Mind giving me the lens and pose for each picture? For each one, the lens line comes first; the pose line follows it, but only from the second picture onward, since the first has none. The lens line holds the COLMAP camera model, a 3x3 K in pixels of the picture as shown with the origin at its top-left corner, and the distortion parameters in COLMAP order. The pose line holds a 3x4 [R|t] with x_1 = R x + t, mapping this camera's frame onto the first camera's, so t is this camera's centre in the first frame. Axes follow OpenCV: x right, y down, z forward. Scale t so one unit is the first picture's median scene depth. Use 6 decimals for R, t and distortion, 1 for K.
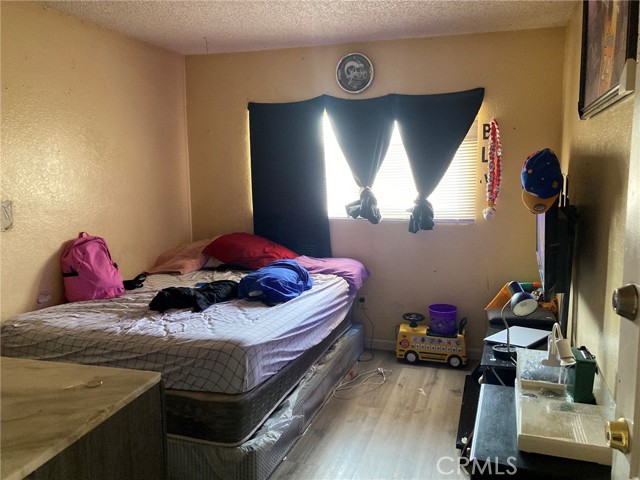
lens RADIAL K [[529.2, 0, 320.6], [0, 529.2, 237.1], [0, 0, 1]] dist [0.035125, -0.028368]
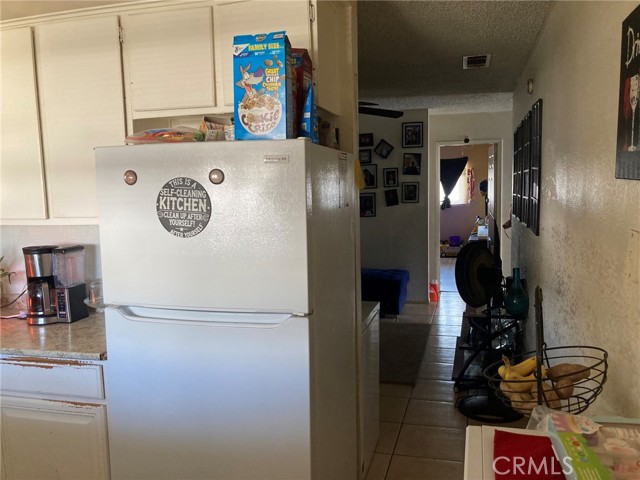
lens RADIAL K [[529.2, 0, 318.2], [0, 529.2, 245.9], [0, 0, 1]] dist [0.035125, -0.028368]
pose [[0.999356, -0.018614, 0.030677, -0.567820], [0.019258, 0.999597, -0.020841, 0.229558], [-0.030277, 0.021418, 0.999312, -1.743389]]
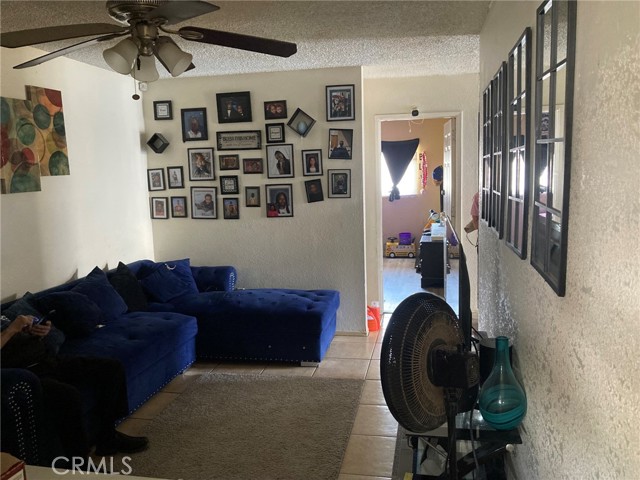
lens RADIAL K [[529.2, 0, 324.2], [0, 529.2, 238.0], [0, 0, 1]] dist [0.035125, -0.028368]
pose [[0.992305, -0.030796, 0.119926, -0.401062], [0.031838, 0.999470, -0.006783, 0.160876], [-0.119653, 0.010549, 0.992760, -1.264063]]
